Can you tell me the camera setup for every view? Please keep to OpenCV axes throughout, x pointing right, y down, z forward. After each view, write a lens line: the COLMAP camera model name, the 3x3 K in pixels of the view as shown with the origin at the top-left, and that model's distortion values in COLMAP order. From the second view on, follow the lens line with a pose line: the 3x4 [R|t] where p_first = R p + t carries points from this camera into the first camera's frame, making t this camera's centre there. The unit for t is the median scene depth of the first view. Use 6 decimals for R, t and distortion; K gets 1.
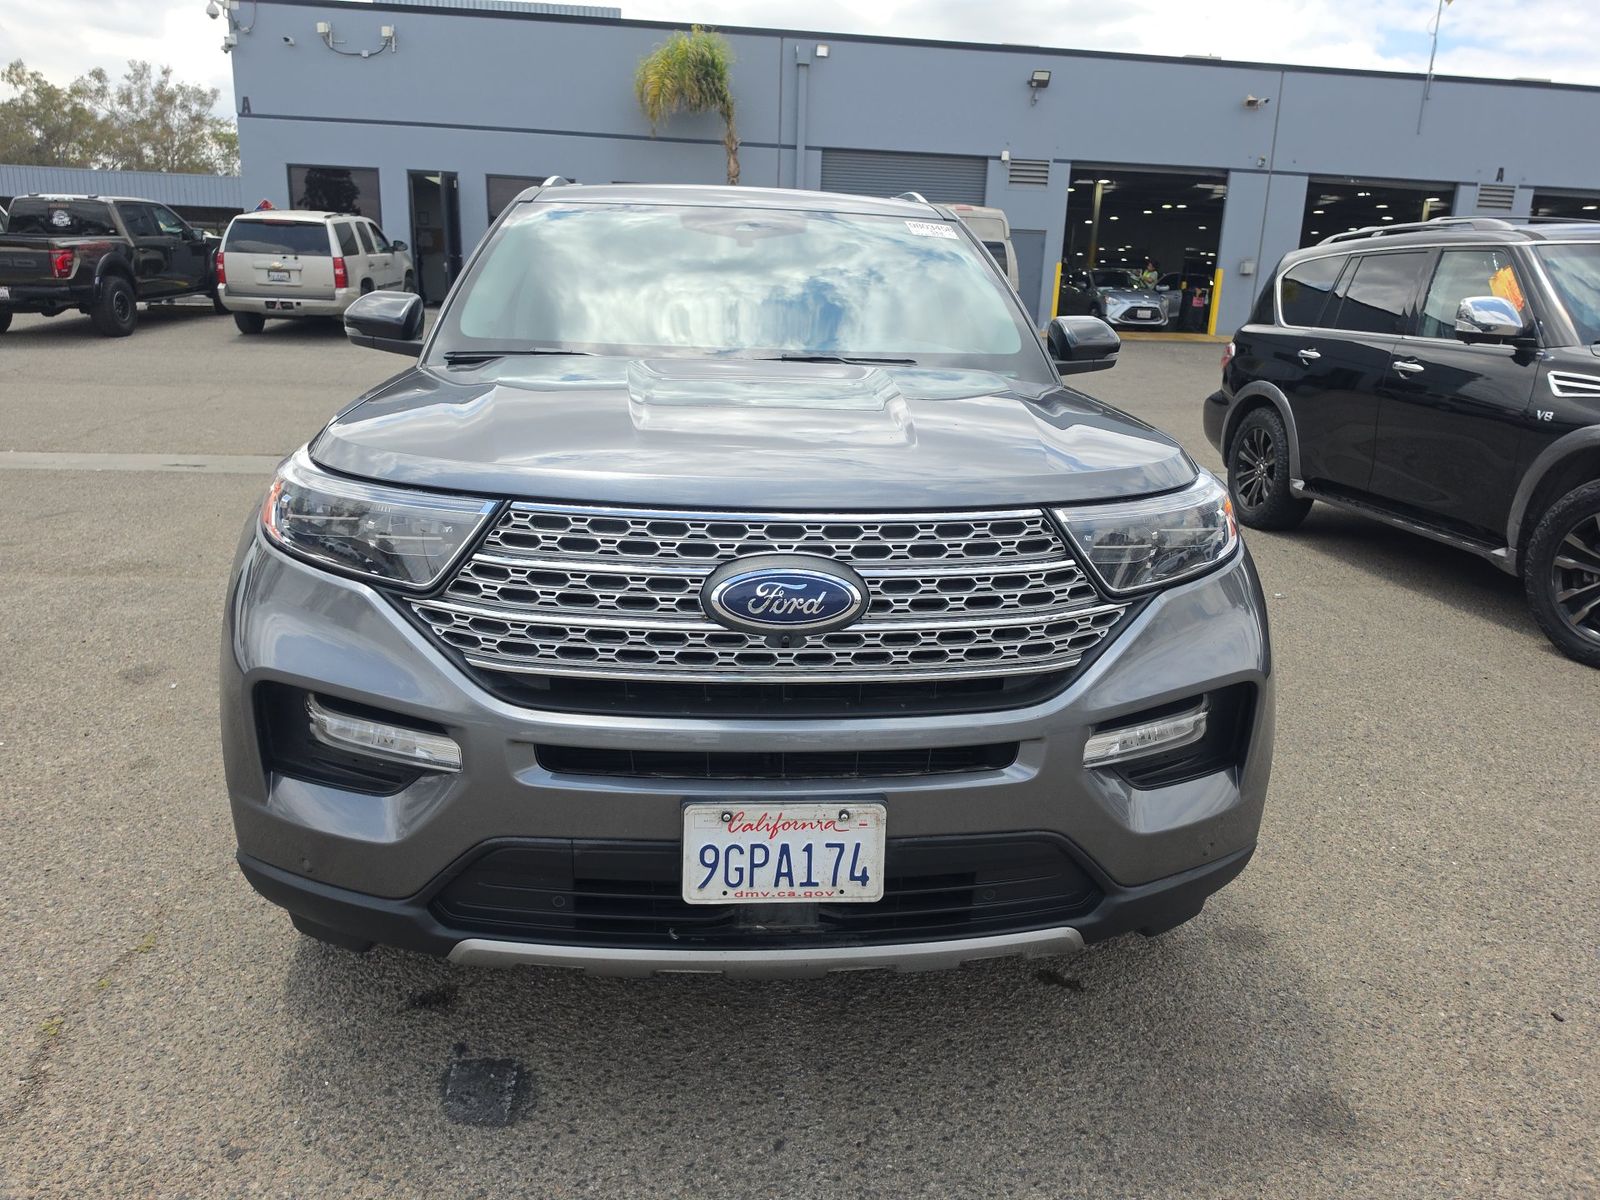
lens RADIAL K [[1106.9, 0, 800.0], [0, 1106.9, 603.0], [0, 0, 1]] dist [0.002364, -0.011423]
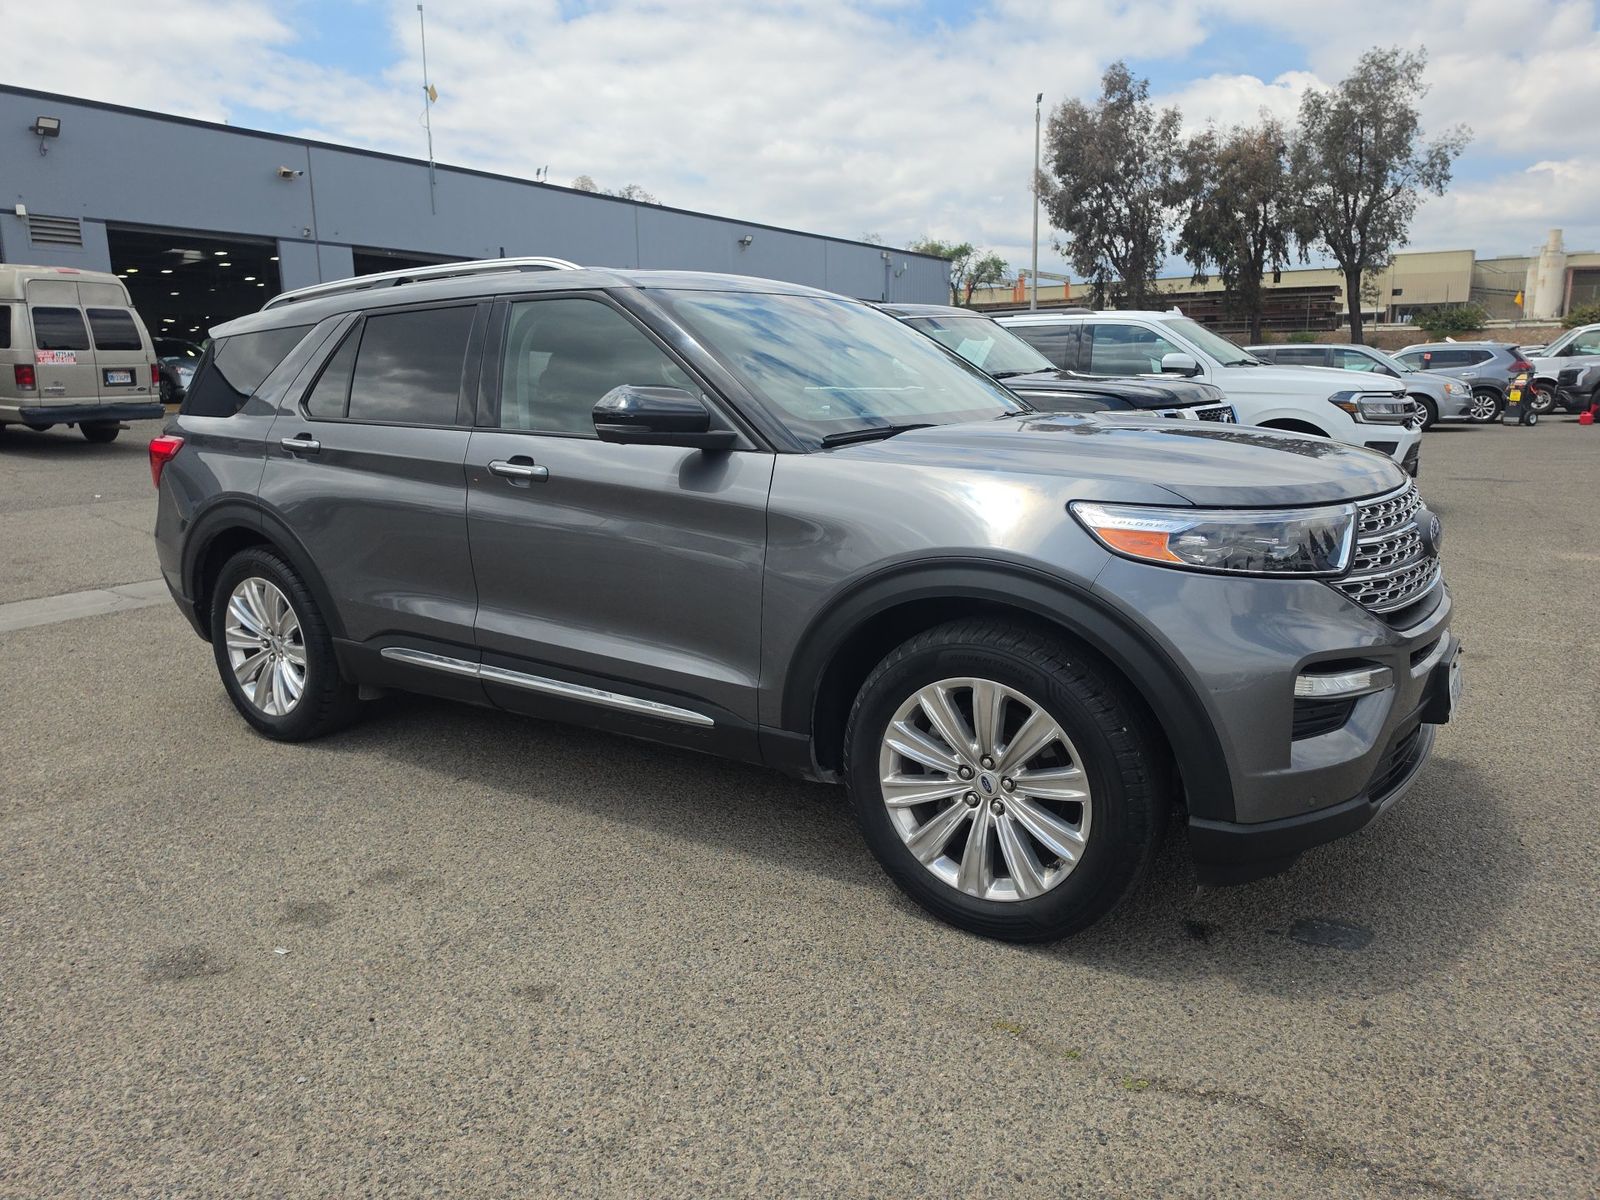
lens RADIAL K [[1106.9, 0, 800.7], [0, 1106.9, 600.2], [0, 0, 1]] dist [0.002364, -0.011423]
pose [[0.629527, -0.196592, 0.751696, -0.209049], [0.238426, 0.969663, 0.053921, -0.024826], [-0.739492, 0.145279, 0.657301, 0.065051]]
